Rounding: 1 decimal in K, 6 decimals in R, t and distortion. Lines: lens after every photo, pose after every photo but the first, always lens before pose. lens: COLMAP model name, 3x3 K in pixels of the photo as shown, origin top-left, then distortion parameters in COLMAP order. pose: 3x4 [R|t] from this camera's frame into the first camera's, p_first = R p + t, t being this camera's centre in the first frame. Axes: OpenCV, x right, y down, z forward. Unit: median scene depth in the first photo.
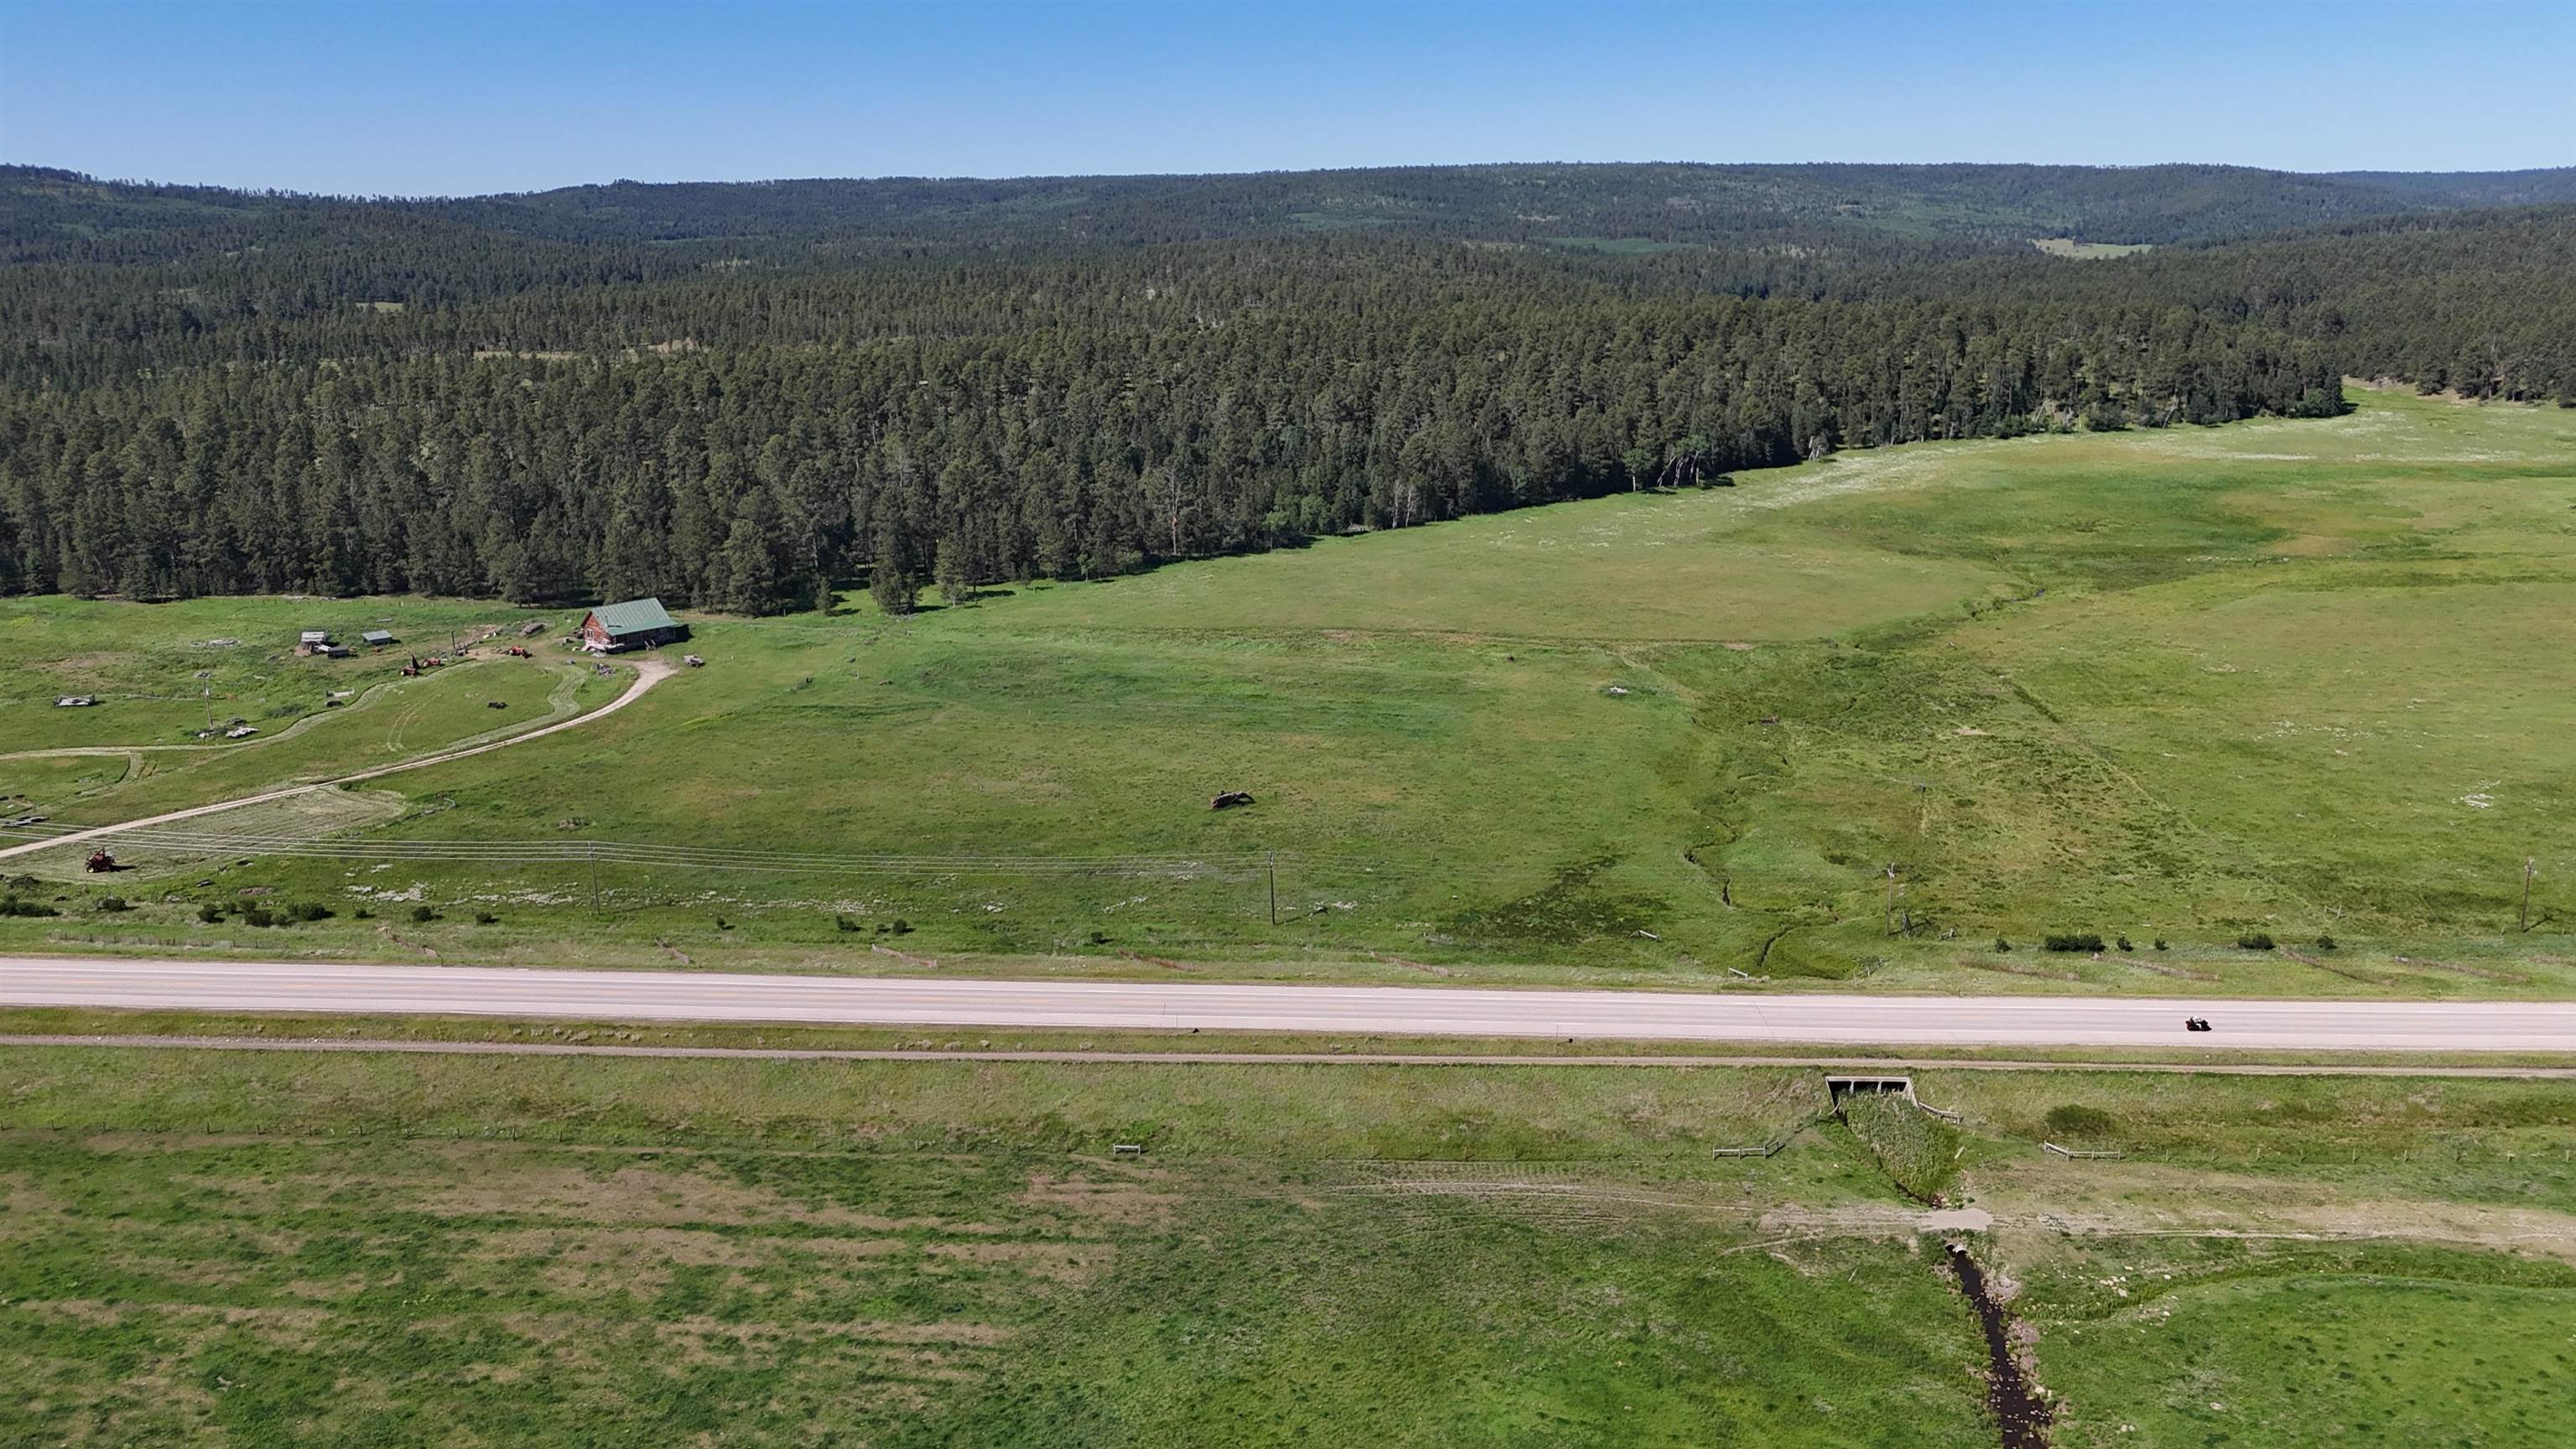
lens RADIAL K [[1887.8, 0, 1292.0], [0, 1887.8, 714.6], [0, 0, 1]] dist [0.065337, -0.065506]
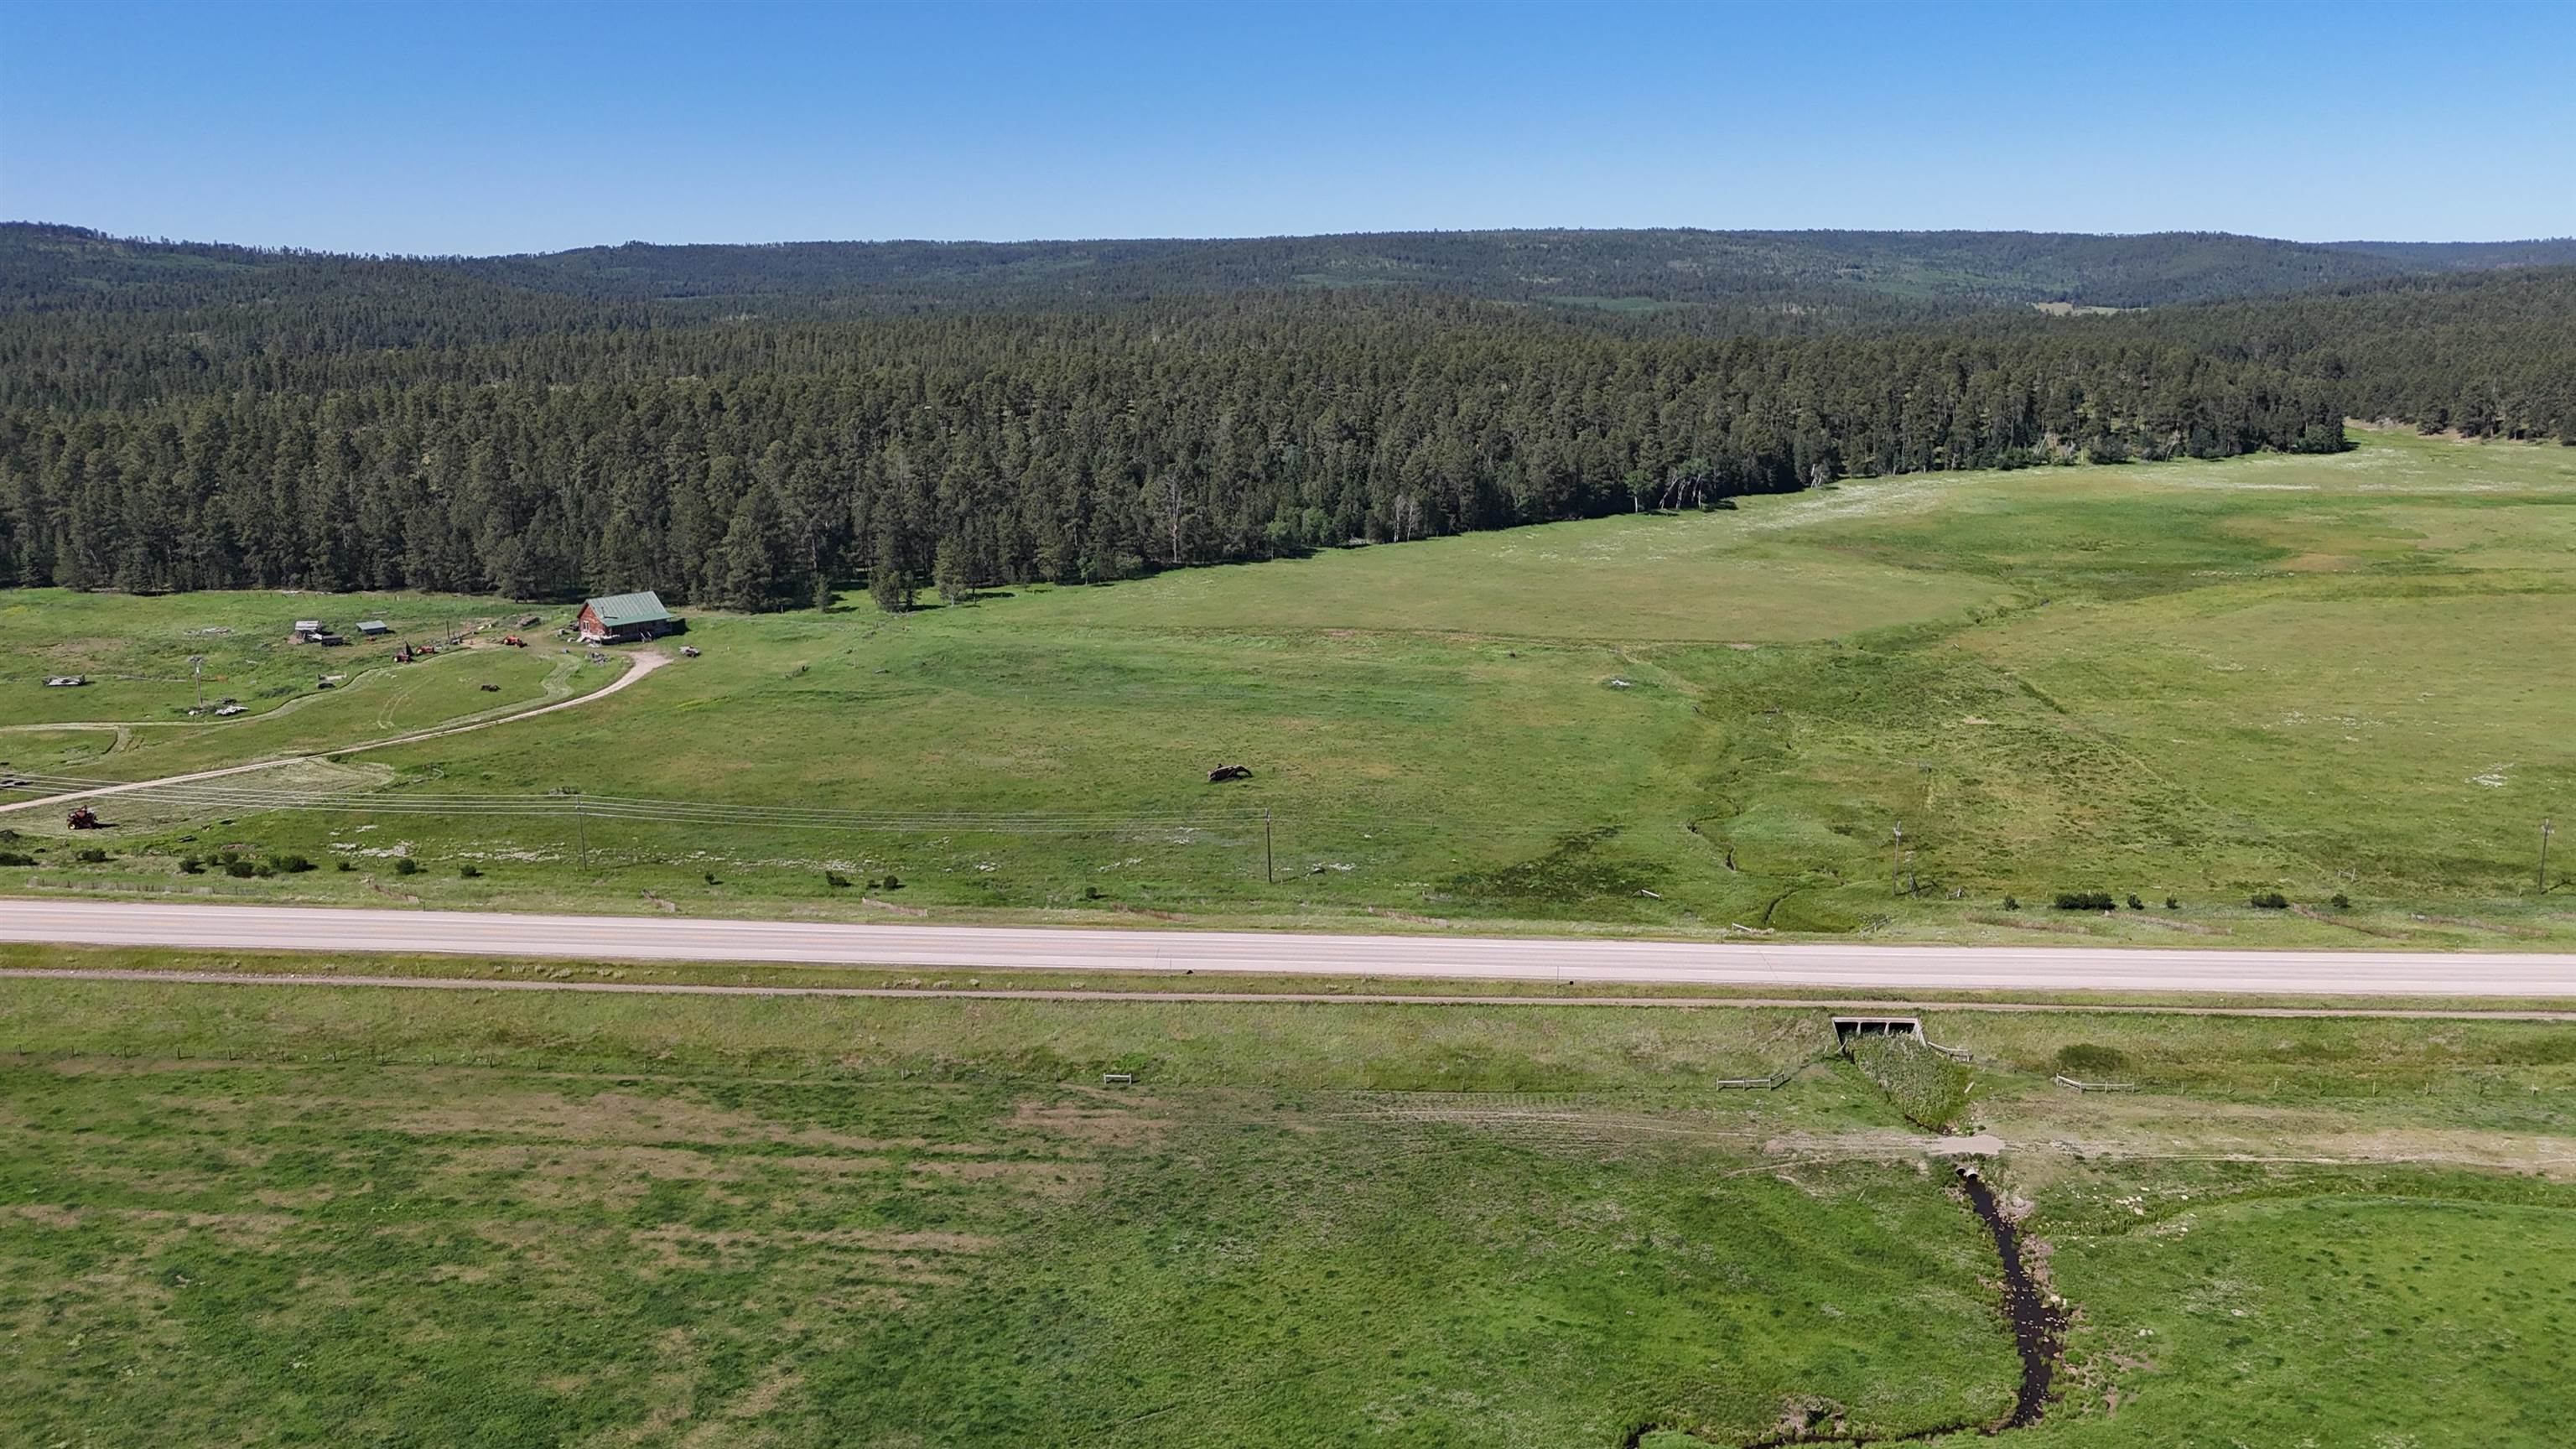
lens RADIAL K [[1887.8, 0, 1292.0], [0, 1887.8, 714.6], [0, 0, 1]] dist [0.065337, -0.065506]
pose [[0.999992, 0.003464, -0.001773, 0.002916], [-0.003522, 0.999408, -0.034228, 0.054239], [0.001654, 0.034234, 0.999412, 0.012366]]
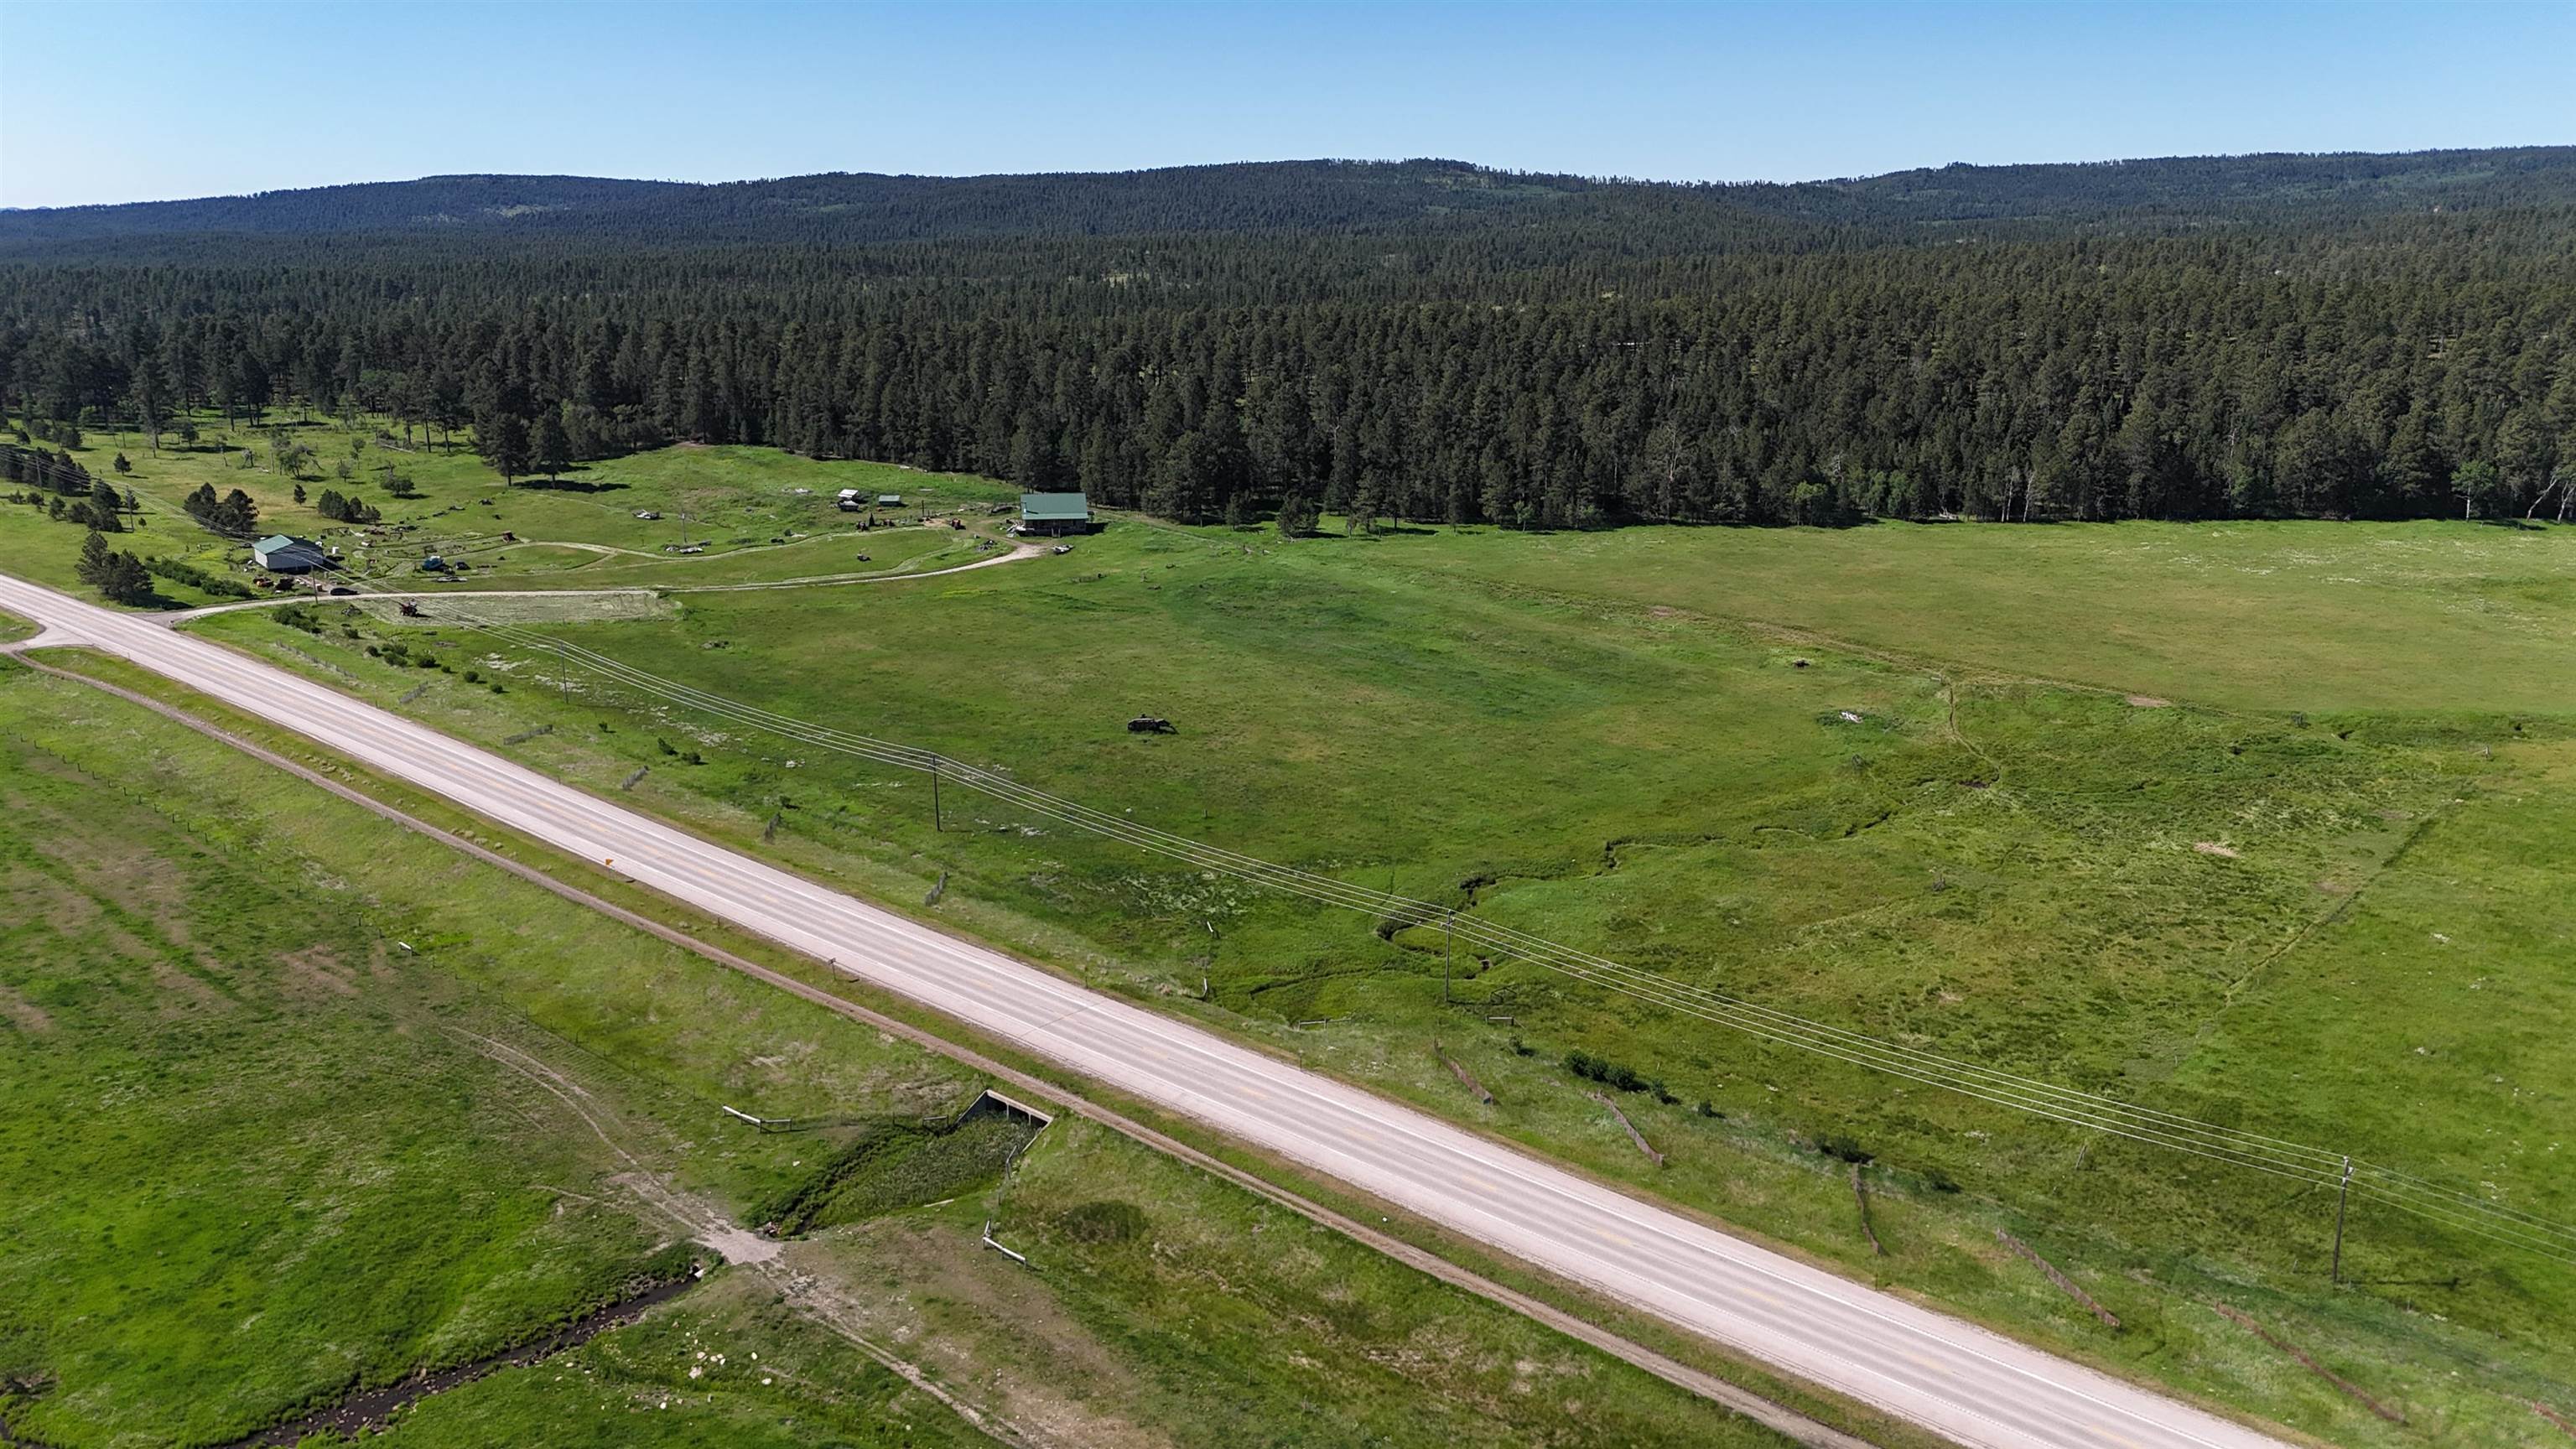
lens RADIAL K [[1887.8, 0, 1292.0], [0, 1887.8, 714.6], [0, 0, 1]] dist [0.065337, -0.065506]
pose [[0.772477, 0.166784, -0.612750, 0.678800], [-0.163663, 0.984587, 0.061668, -0.034108], [0.613591, 0.052648, 0.787867, 0.331329]]
